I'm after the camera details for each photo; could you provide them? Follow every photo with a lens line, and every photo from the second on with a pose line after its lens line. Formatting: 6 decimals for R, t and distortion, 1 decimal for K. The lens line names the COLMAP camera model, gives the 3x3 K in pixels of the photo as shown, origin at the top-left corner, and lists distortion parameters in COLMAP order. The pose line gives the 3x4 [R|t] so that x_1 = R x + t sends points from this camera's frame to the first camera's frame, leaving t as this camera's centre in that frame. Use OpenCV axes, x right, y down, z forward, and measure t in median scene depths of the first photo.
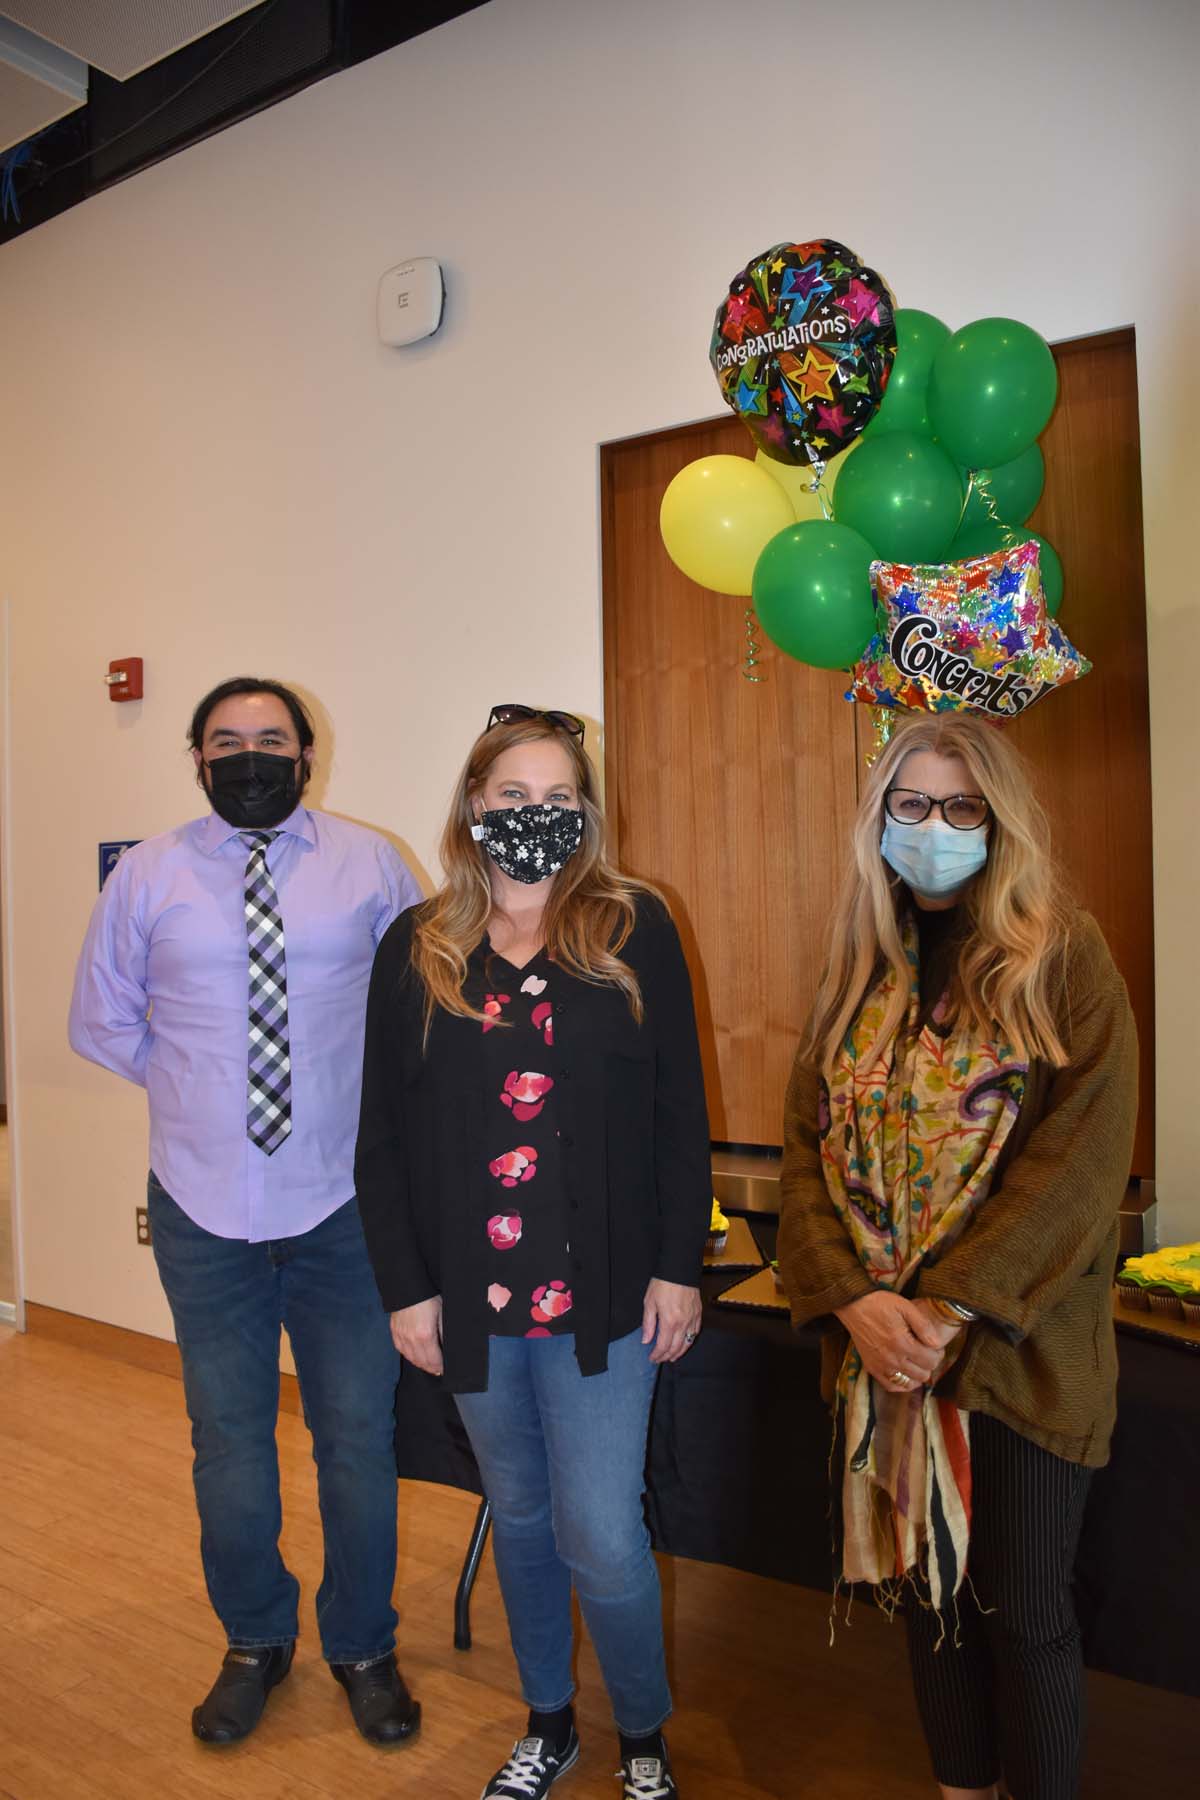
lens RADIAL K [[1606.9, 0, 600.0], [0, 1606.9, 900.0], [0, 0, 1]] dist [-0.001556, 0.004100]
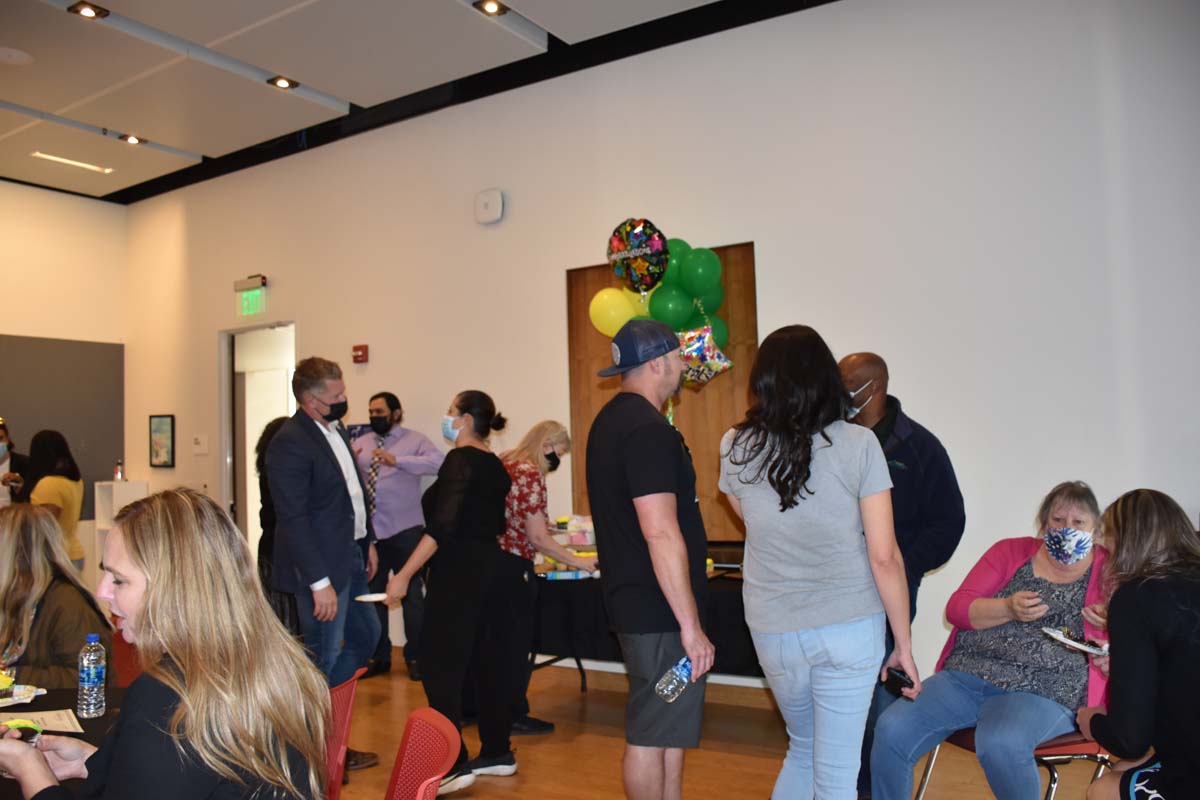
lens RADIAL K [[1065.8, 0, 600.0], [0, 1065.8, 400.0], [0, 0, 1]] dist [0.001332, 0.001205]
pose [[0.999098, -0.004445, 0.042220, -0.026430], [0.006844, 0.998359, -0.056854, 0.032212], [-0.041898, 0.057091, 0.997489, -0.945198]]
